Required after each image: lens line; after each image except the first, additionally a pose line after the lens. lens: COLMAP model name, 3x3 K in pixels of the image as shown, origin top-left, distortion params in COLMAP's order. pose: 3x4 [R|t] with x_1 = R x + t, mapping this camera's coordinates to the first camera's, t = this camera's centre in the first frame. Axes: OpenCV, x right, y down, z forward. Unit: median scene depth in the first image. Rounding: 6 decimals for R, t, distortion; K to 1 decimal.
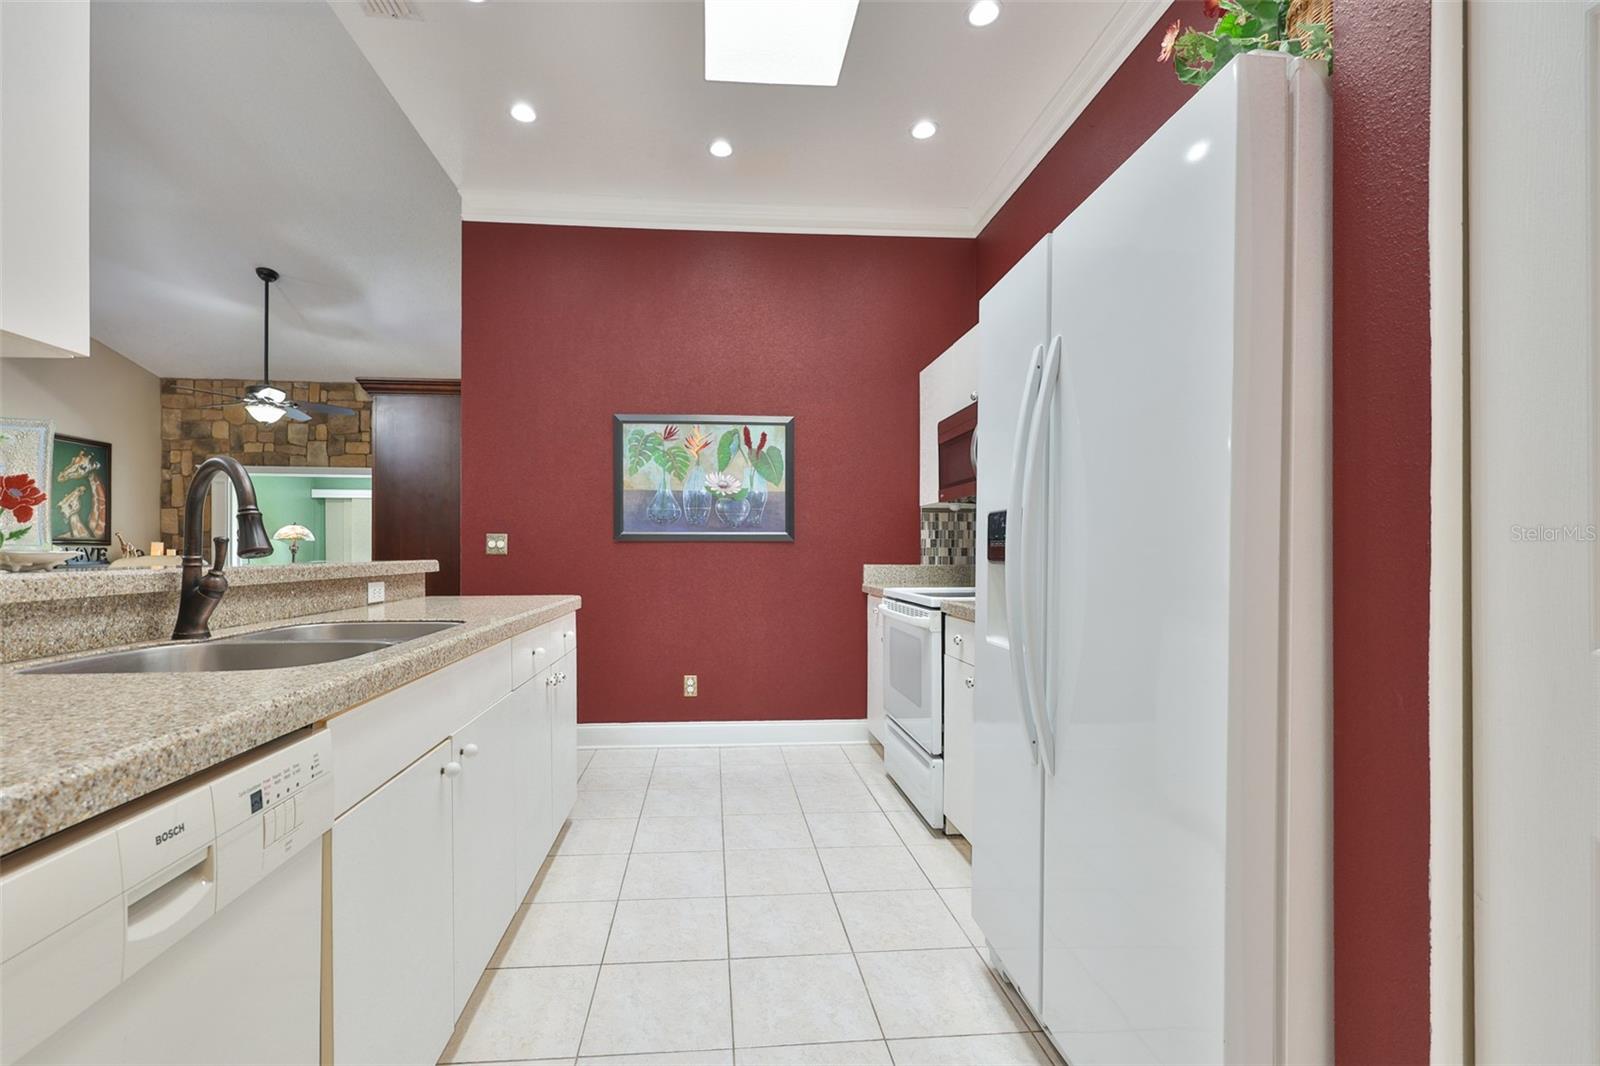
lens RADIAL K [[676.5, 0, 751.7], [0, 676.5, 560.0], [0, 0, 1]] dist [0.002331, -0.001620]
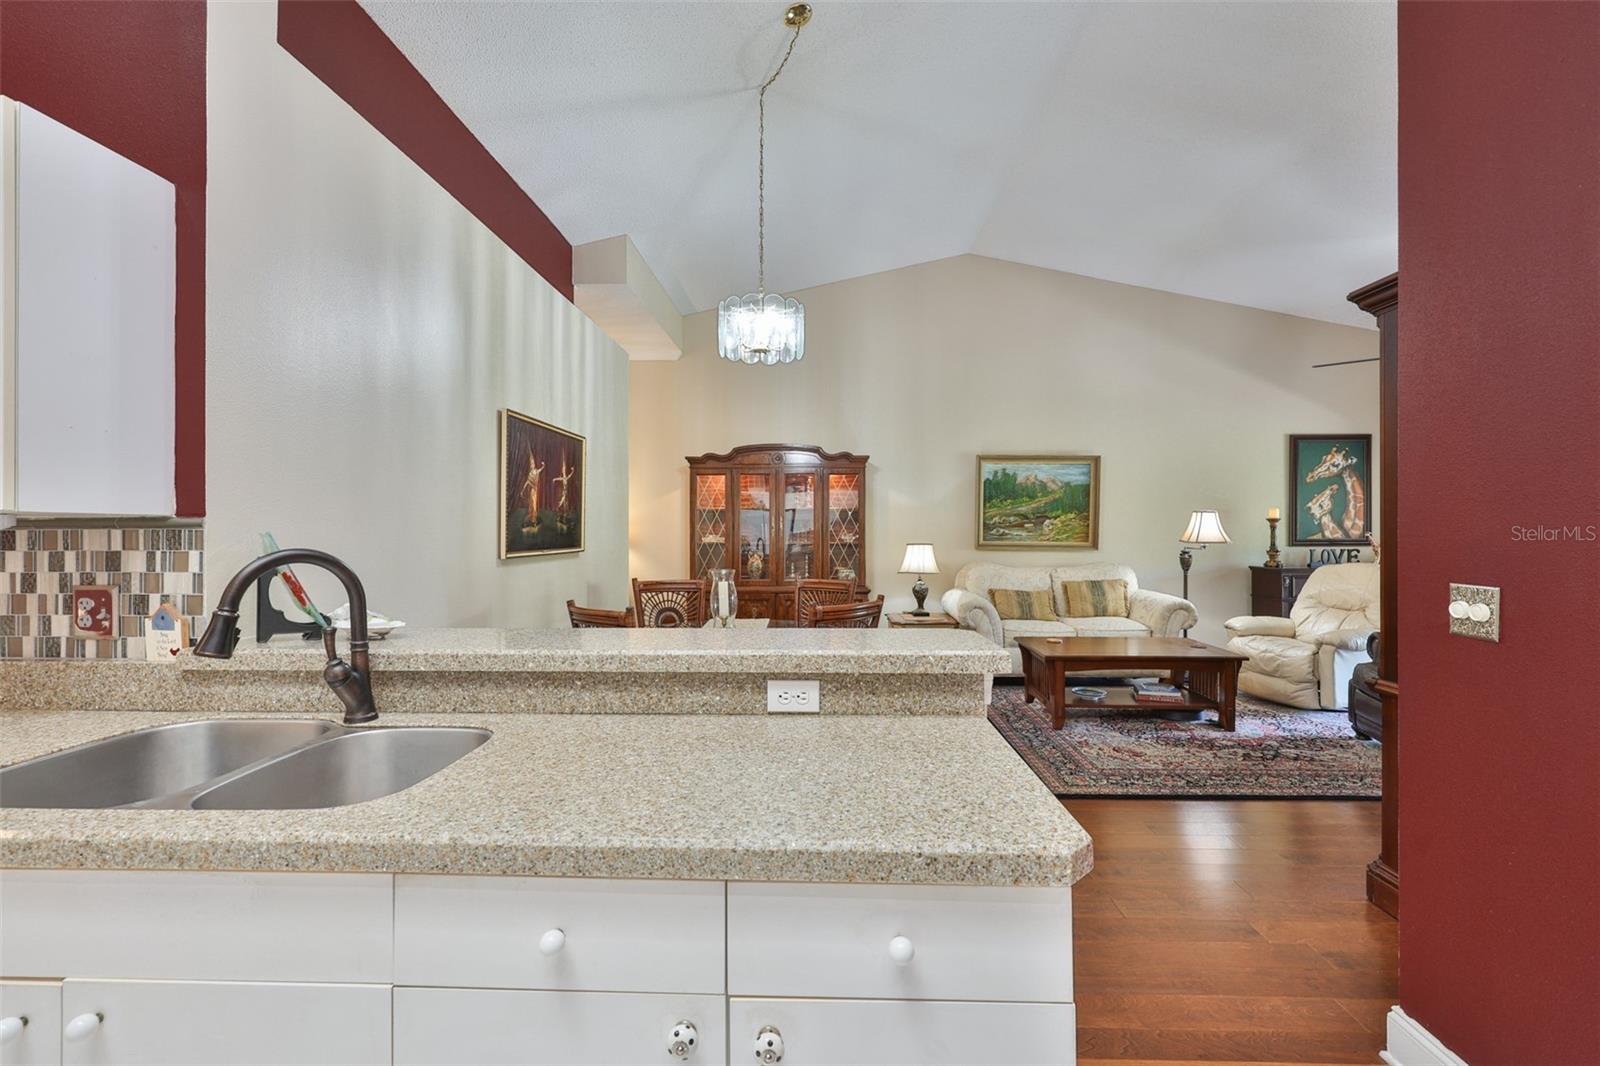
lens RADIAL K [[676.5, 0, 807.8], [0, 676.5, 529.0], [0, 0, 1]] dist [0.002331, -0.001620]
pose [[-0.103583, -0.004361, -0.994611, 0.028052], [-0.008575, 0.999957, -0.003491, -0.036563], [0.994584, 0.008167, -0.103616, 0.362815]]
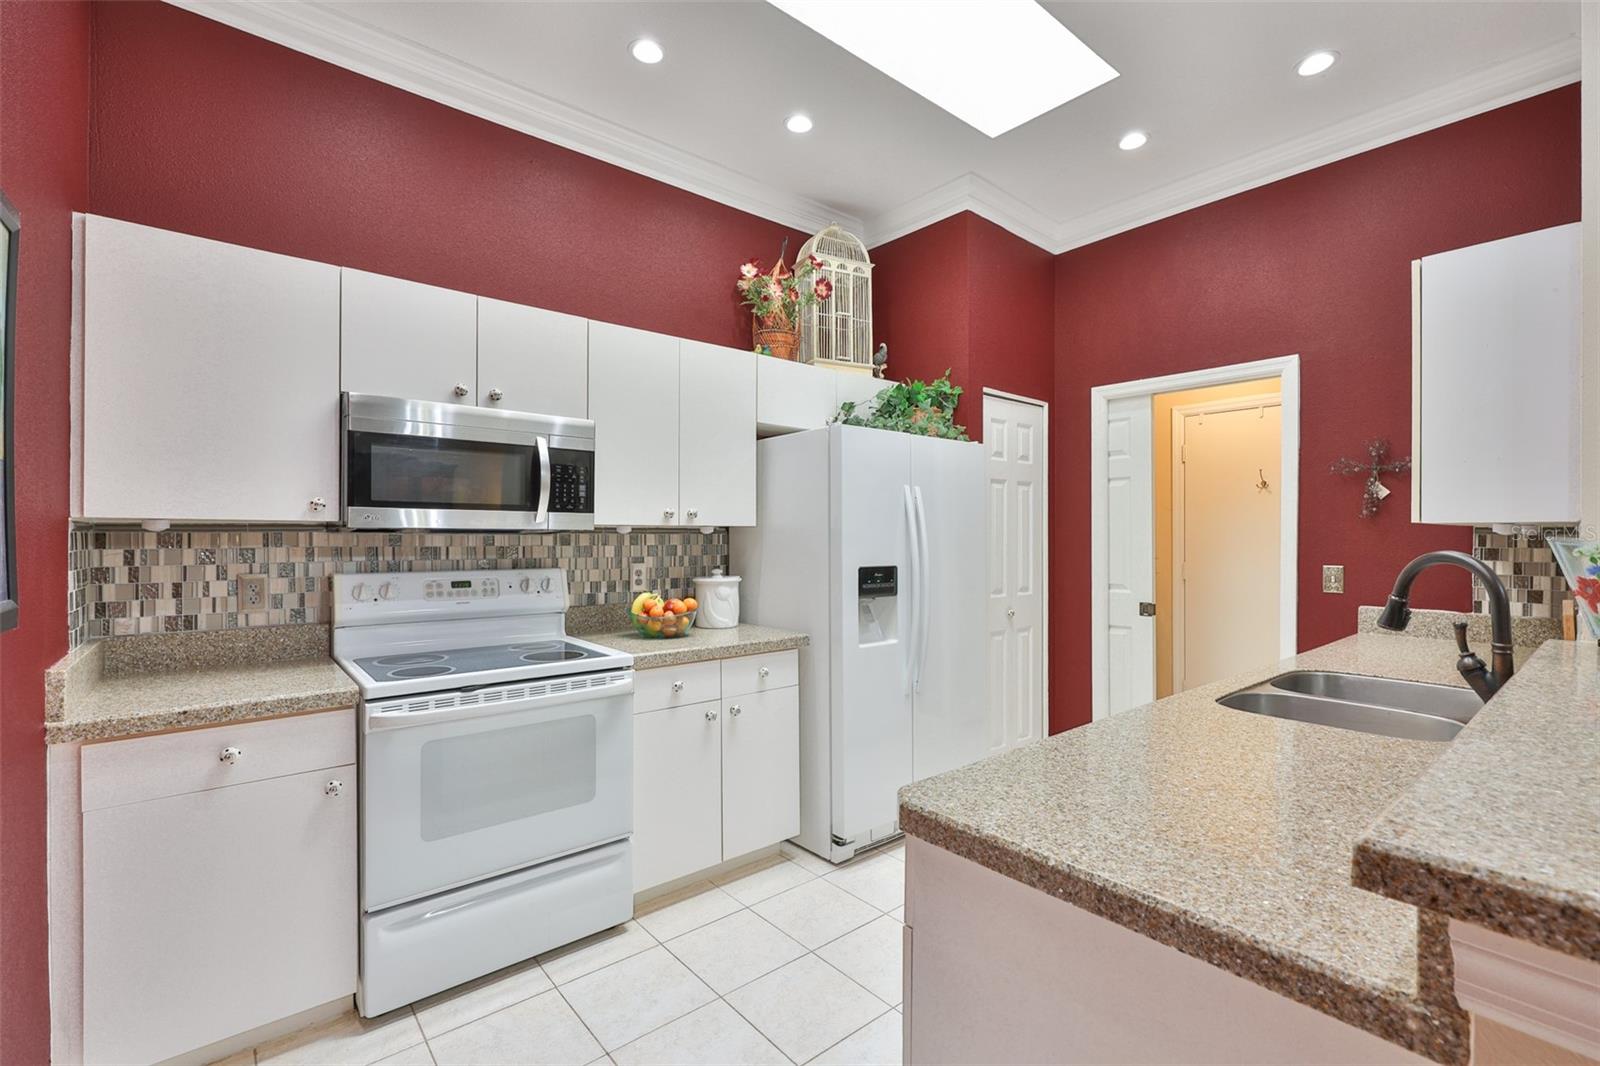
lens RADIAL K [[685.4, 0, 789.3], [0, 685.4, 543.7], [0, 0, 1]] dist [-0.009698, 0.002666]
pose [[-0.582721, -0.010002, 0.812611, -0.213670], [0.007216, 0.999821, 0.017481, -0.038489], [-0.812640, 0.016050, -0.582545, 0.510338]]
